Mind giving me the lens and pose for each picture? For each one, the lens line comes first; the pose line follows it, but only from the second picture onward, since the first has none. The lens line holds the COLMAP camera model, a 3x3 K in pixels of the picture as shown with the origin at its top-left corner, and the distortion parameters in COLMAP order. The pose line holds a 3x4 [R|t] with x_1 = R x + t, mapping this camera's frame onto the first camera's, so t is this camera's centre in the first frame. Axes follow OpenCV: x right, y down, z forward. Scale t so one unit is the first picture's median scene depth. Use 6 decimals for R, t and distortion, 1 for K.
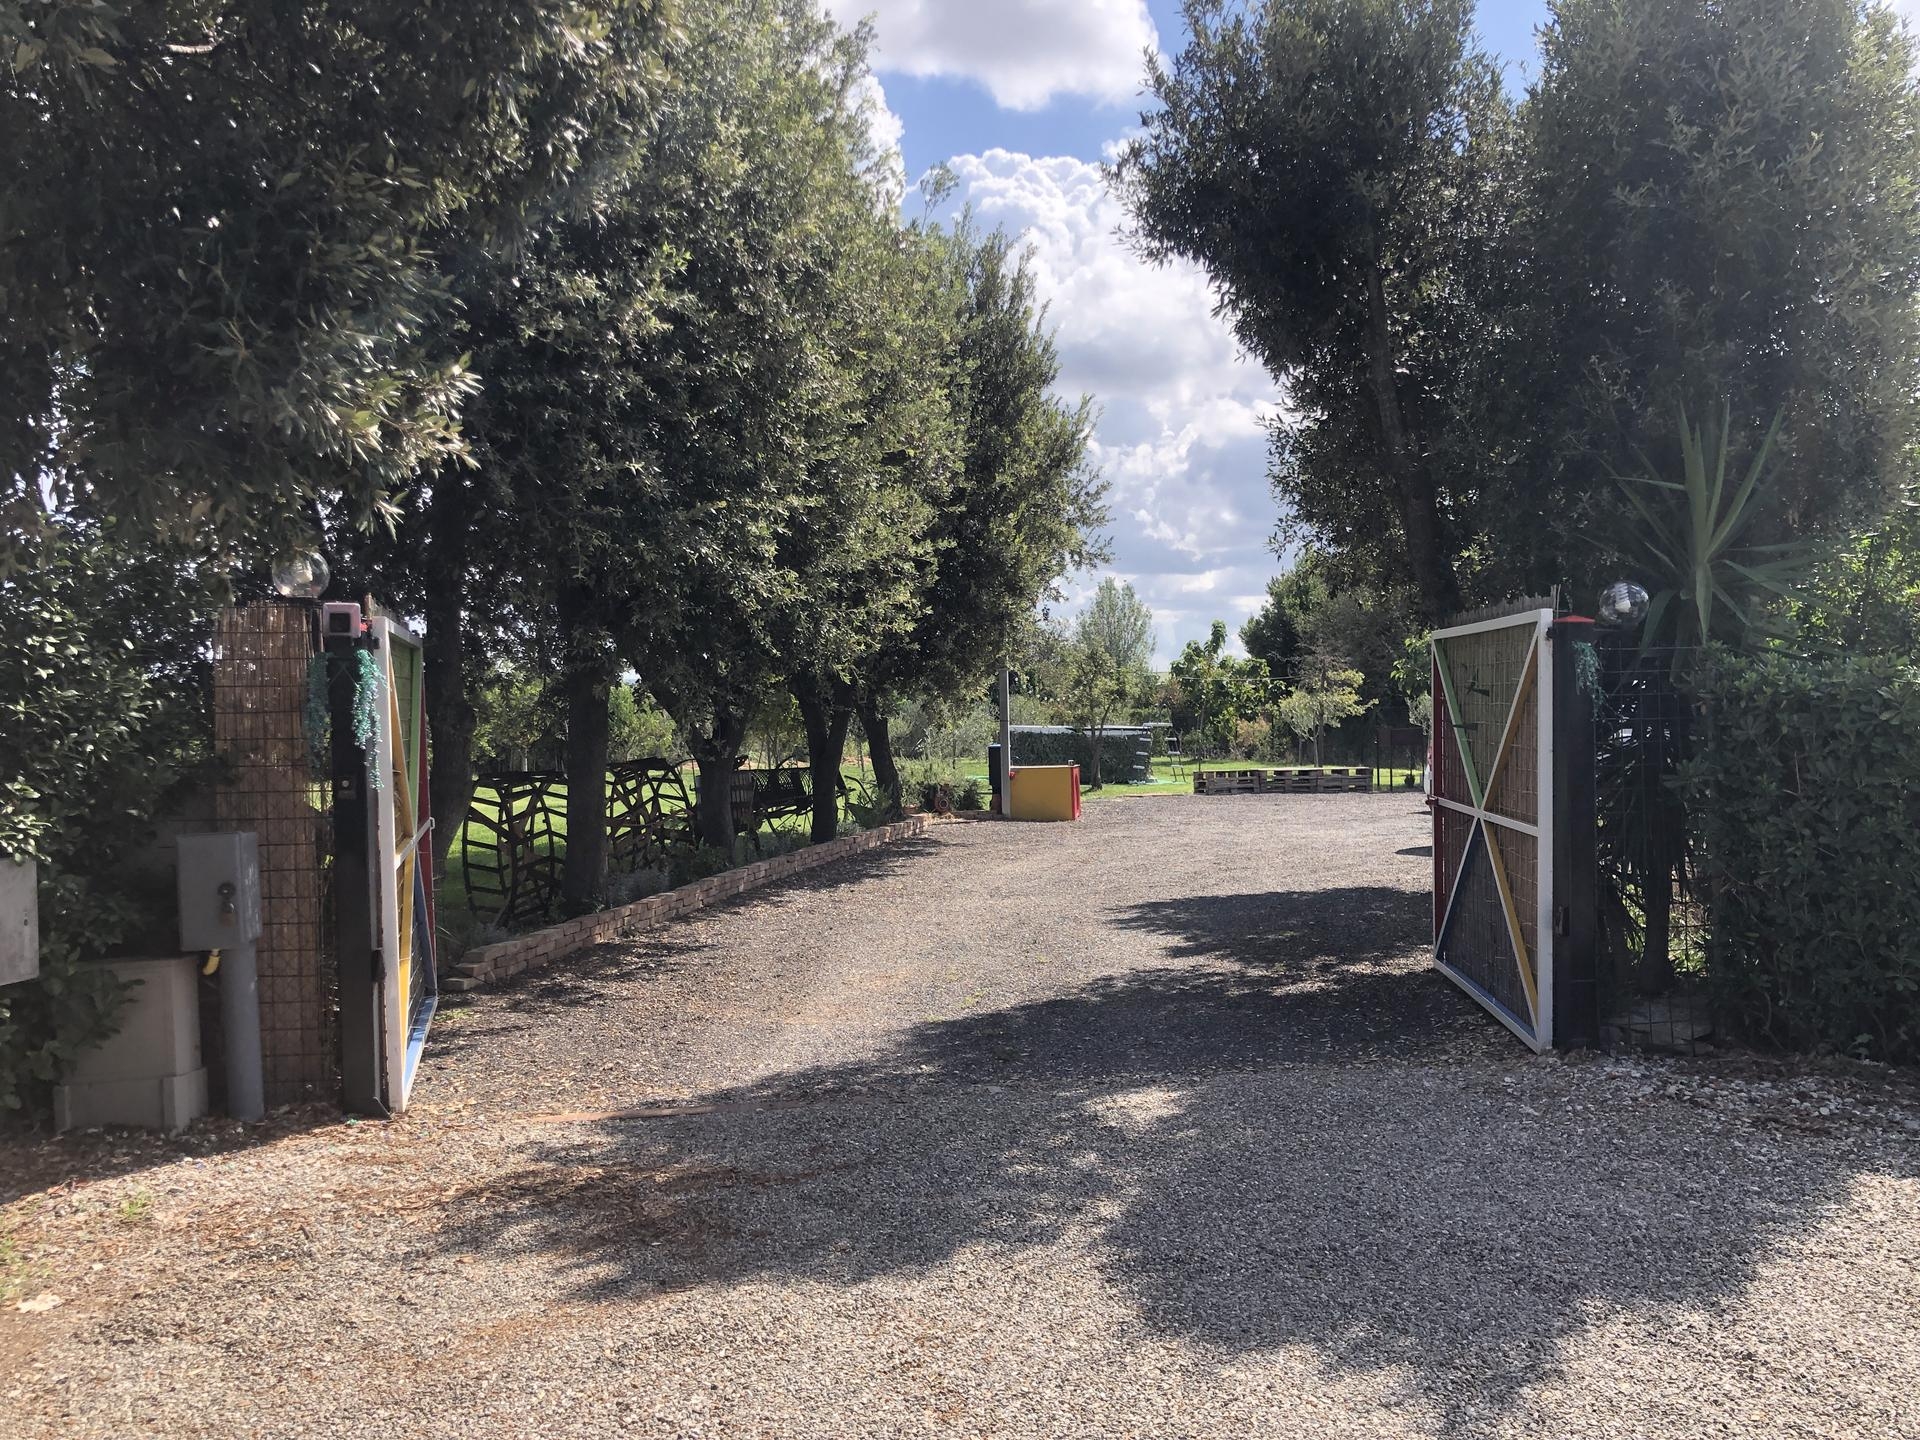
lens RADIAL K [[1535.6, 0, 960.0], [0, 1535.6, 720.0], [0, 0, 1]] dist [-0.008668, -0.004697]
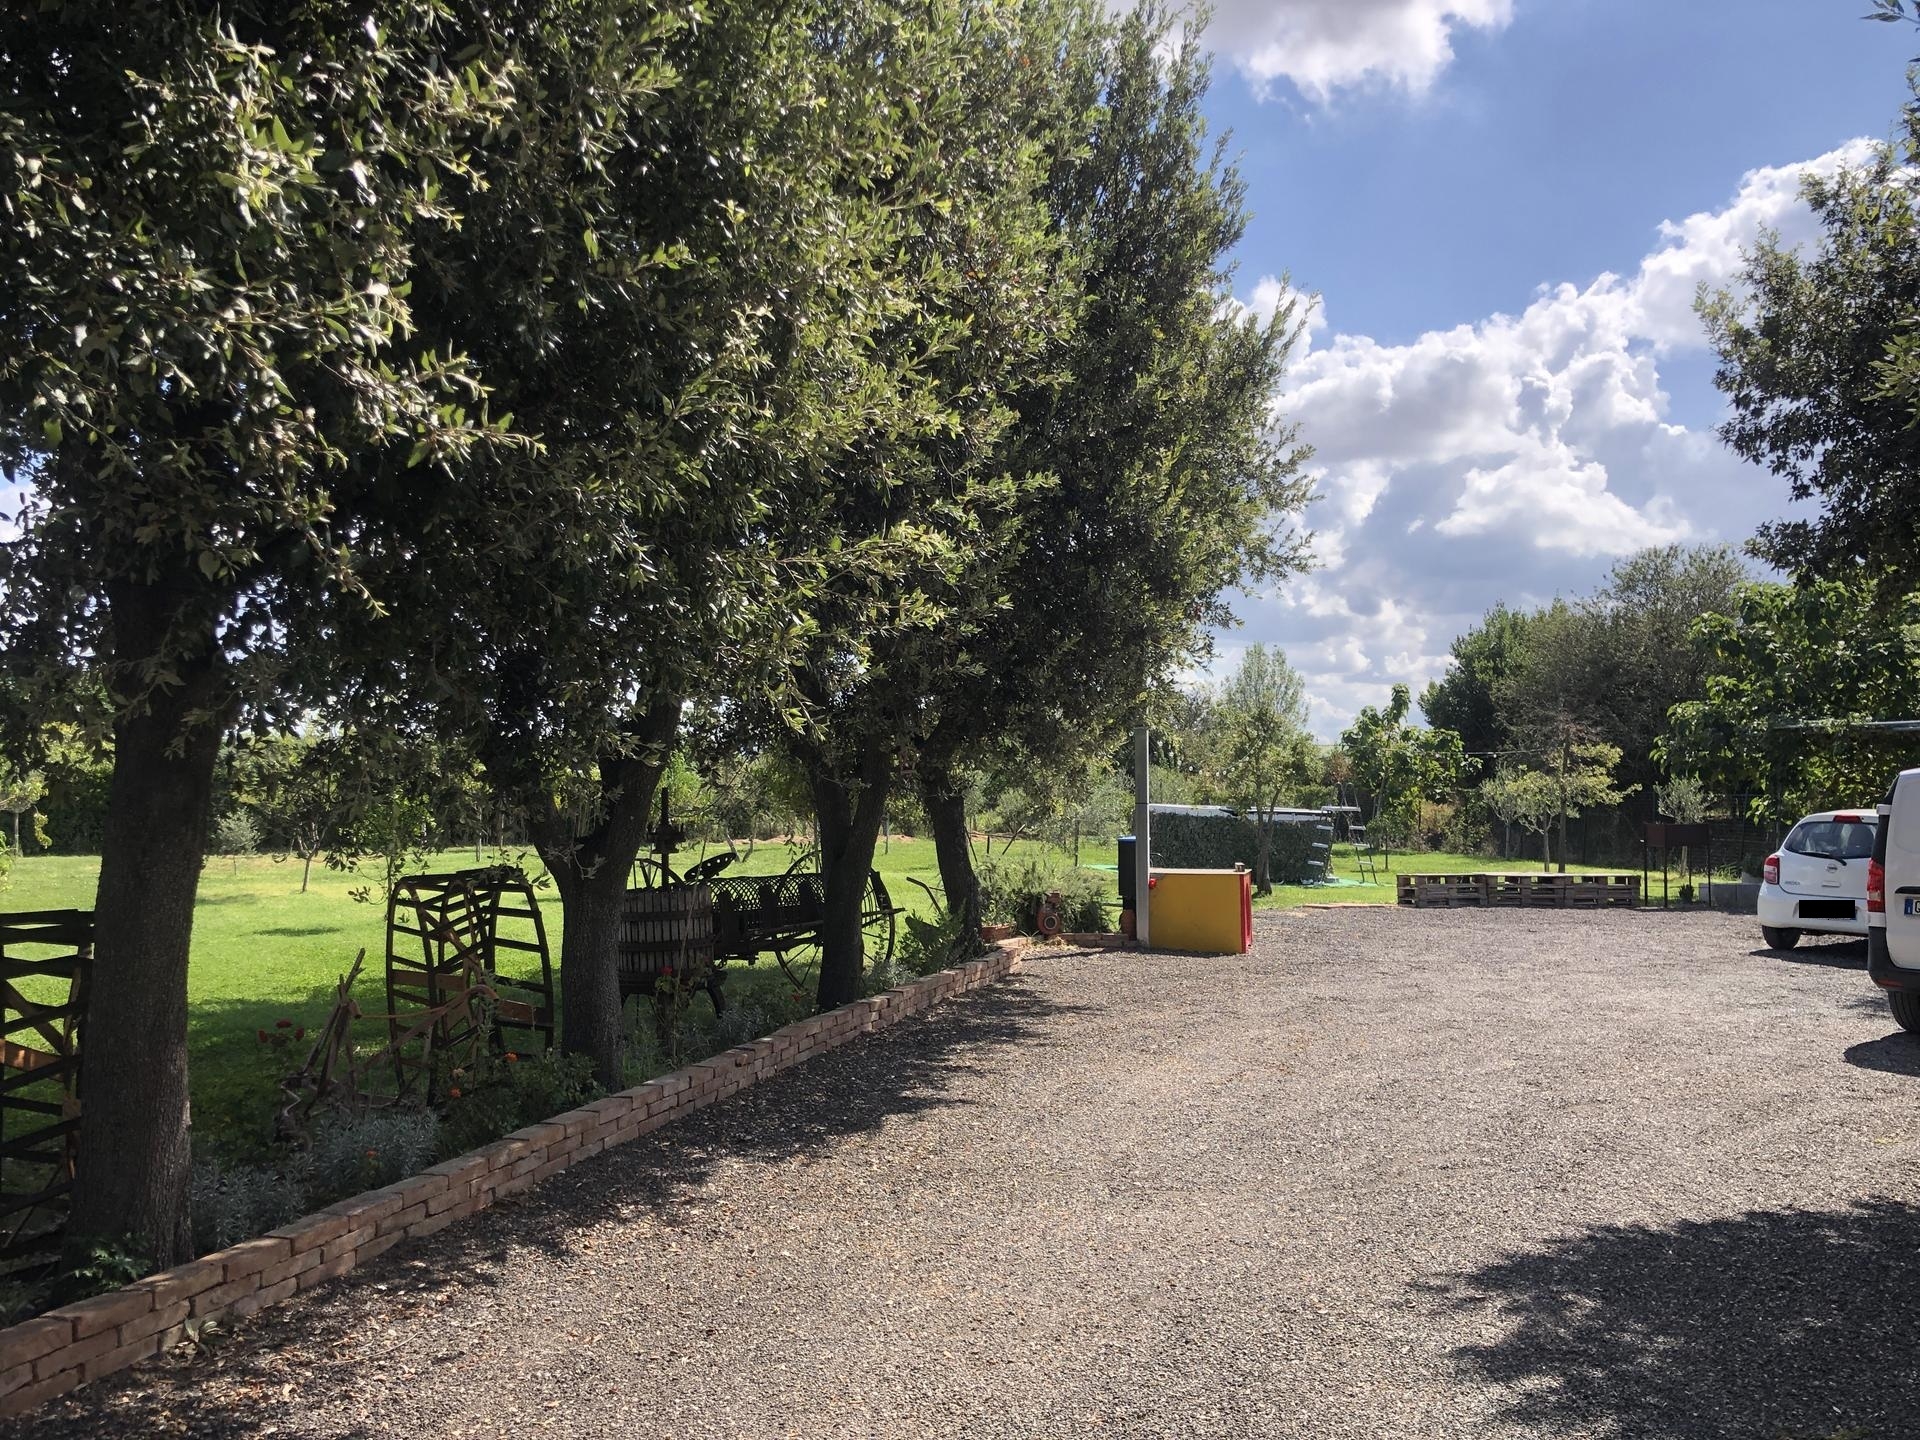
lens RADIAL K [[1622.4, 0, 960.0], [0, 1622.4, 720.0], [0, 0, 1]] dist [0.062207, -0.000766]
pose [[0.996361, 0.019546, -0.082957, 0.007190], [-0.023116, 0.998838, -0.042293, -0.004395], [0.082034, 0.044057, 0.995655, 0.273251]]
